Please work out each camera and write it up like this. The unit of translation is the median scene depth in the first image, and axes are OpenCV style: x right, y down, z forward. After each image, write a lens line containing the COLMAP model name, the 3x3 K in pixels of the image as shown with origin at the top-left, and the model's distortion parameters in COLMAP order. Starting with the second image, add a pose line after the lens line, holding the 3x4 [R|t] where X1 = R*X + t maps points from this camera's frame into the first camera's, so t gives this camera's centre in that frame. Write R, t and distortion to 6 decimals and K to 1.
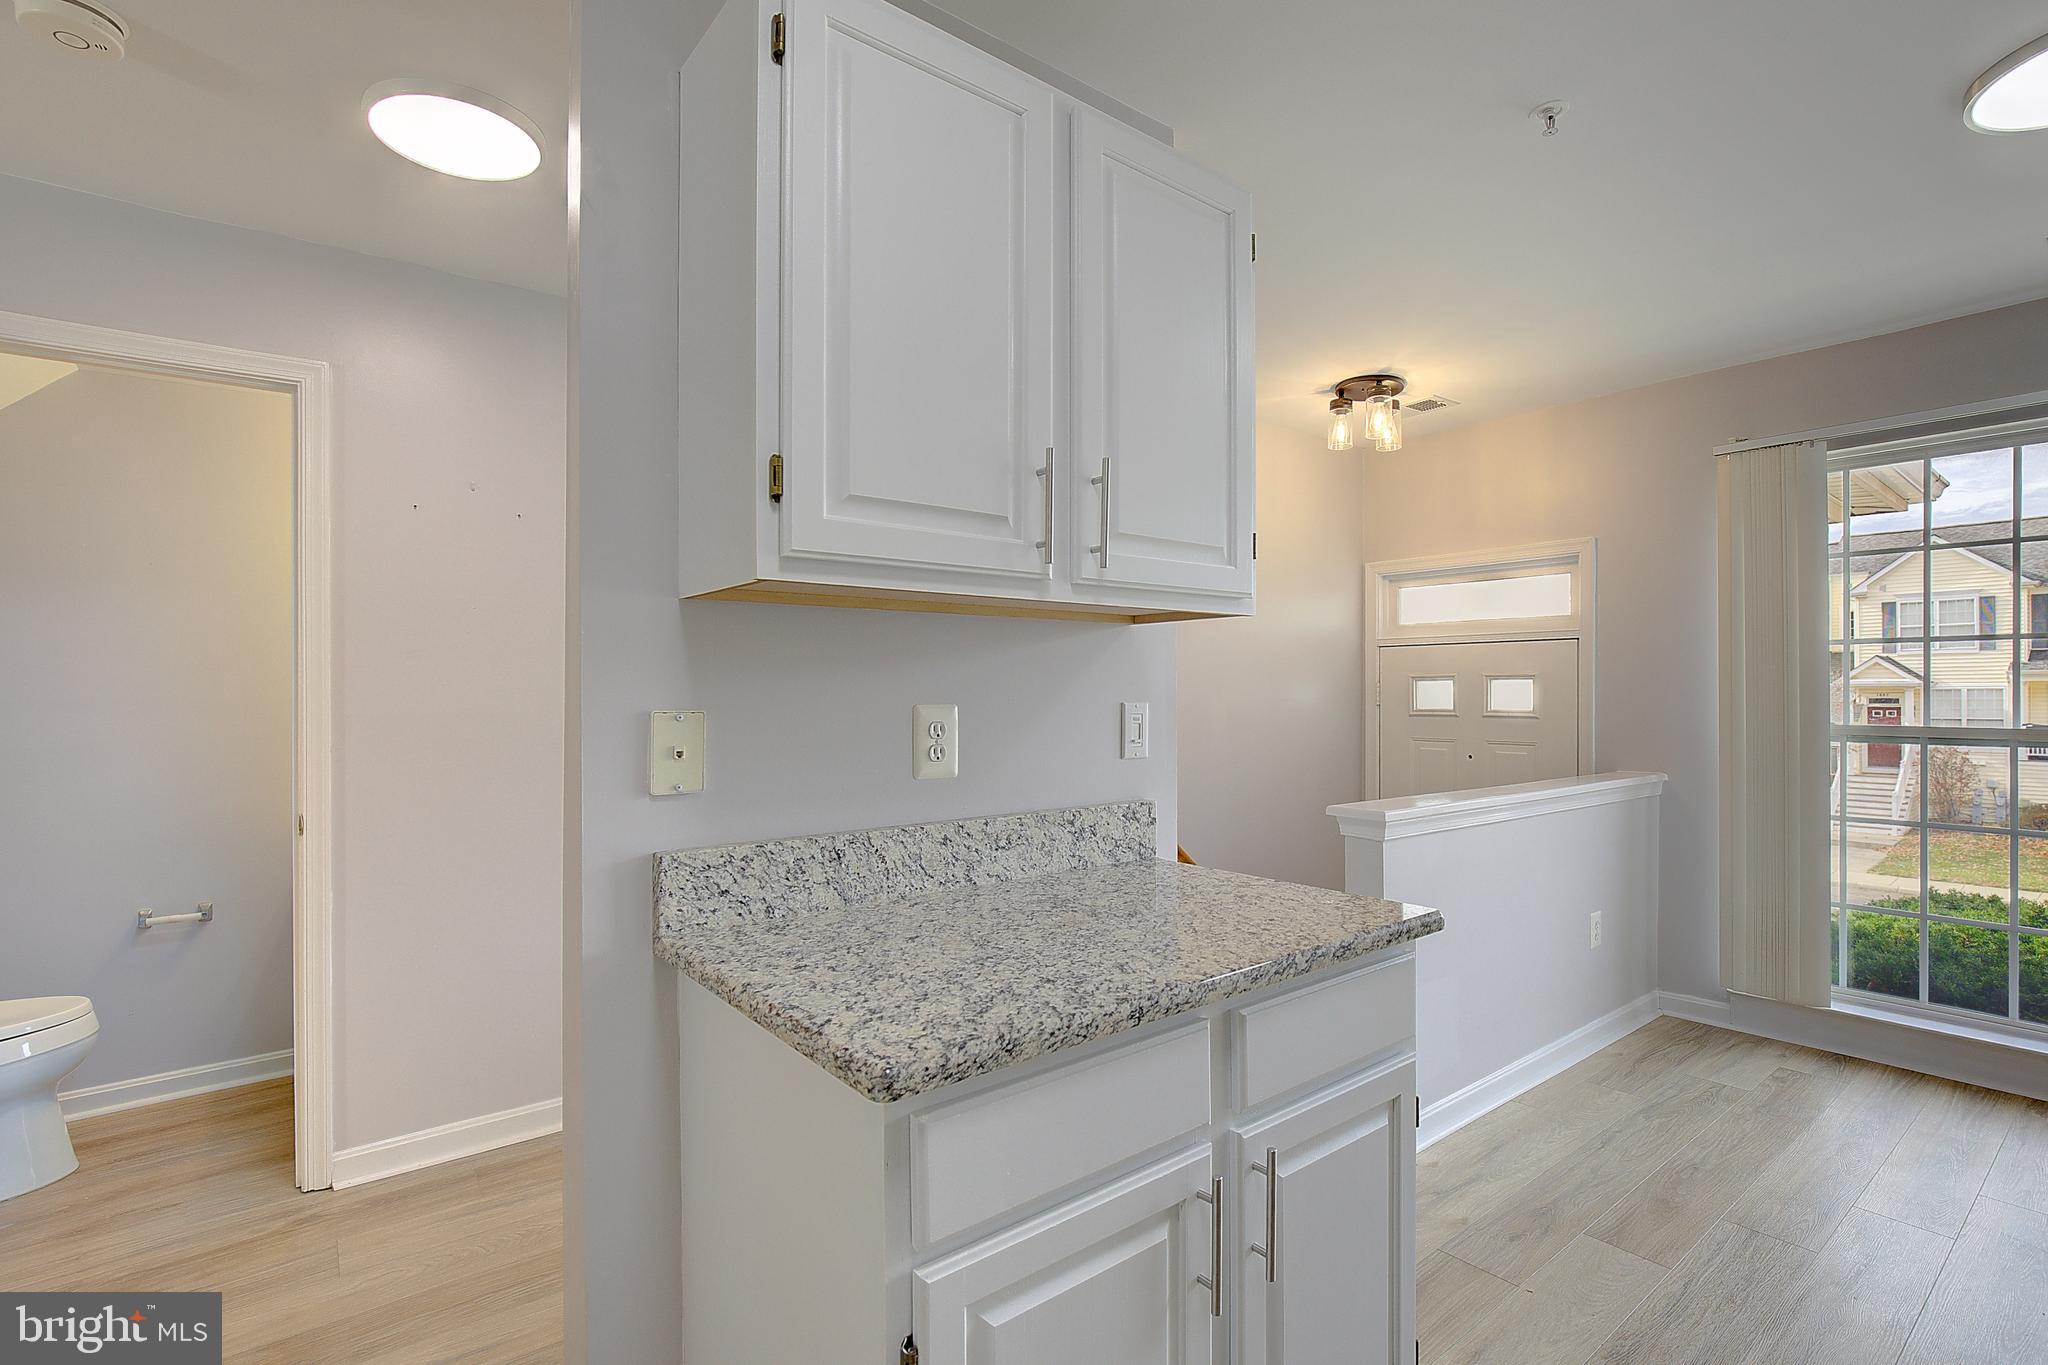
lens RADIAL K [[948.3, 0, 1048.9], [0, 948.3, 714.3], [0, 0, 1]] dist [-0.032656, 0.008359]
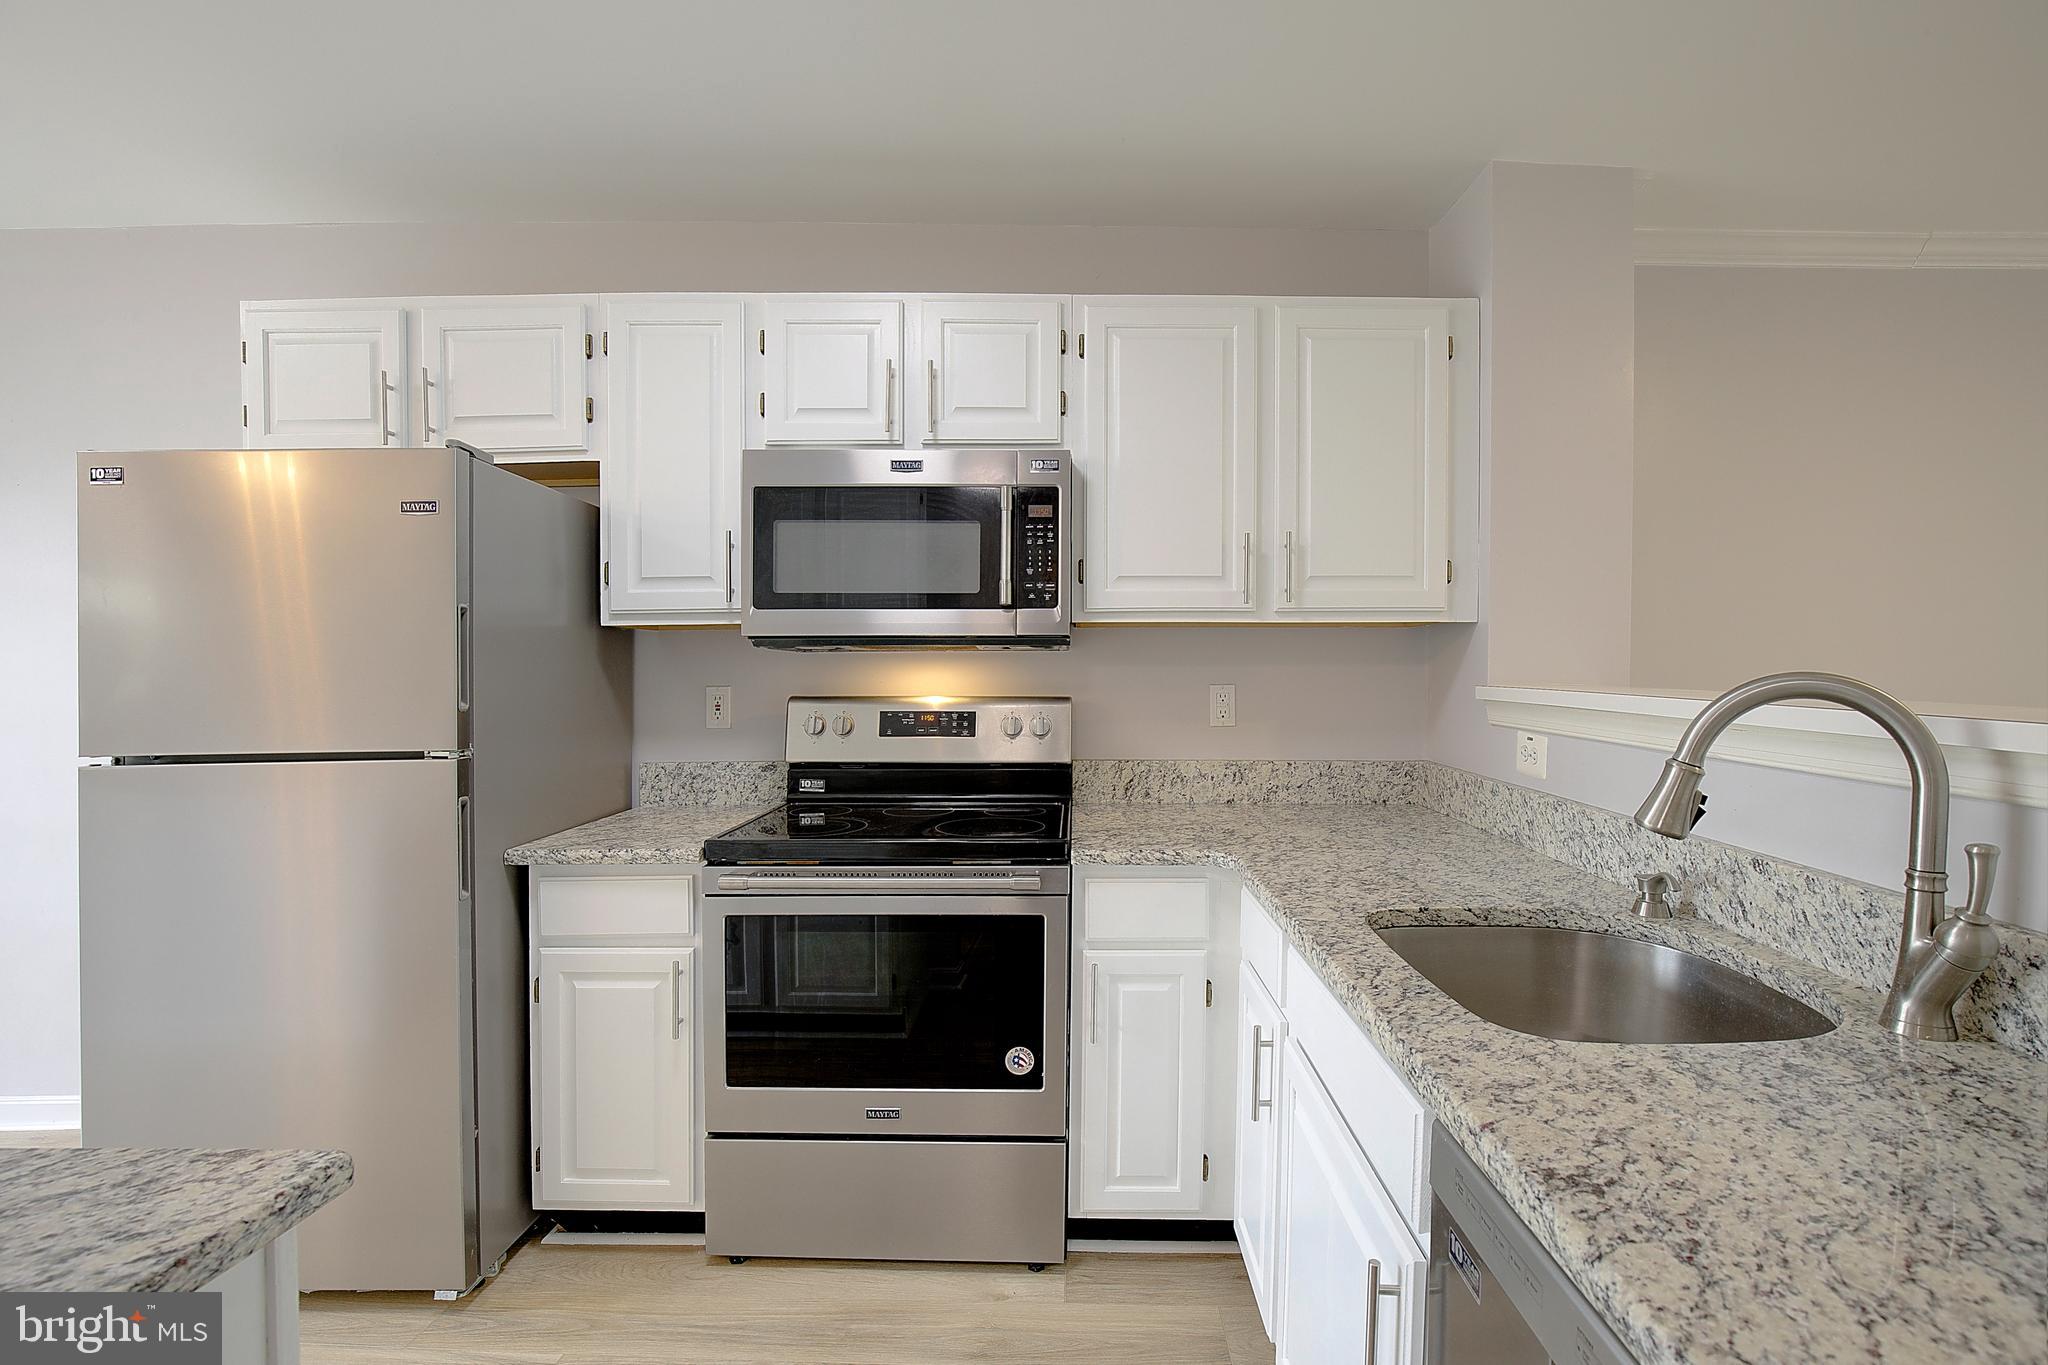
lens RADIAL K [[948.3, 0, 1048.9], [0, 948.3, 714.3], [0, 0, 1]] dist [-0.032656, 0.008359]
pose [[-0.777307, -0.025117, 0.628619, -0.377816], [0.021807, 0.997527, 0.066822, -0.023821], [-0.628743, 0.065650, -0.774837, 0.378384]]
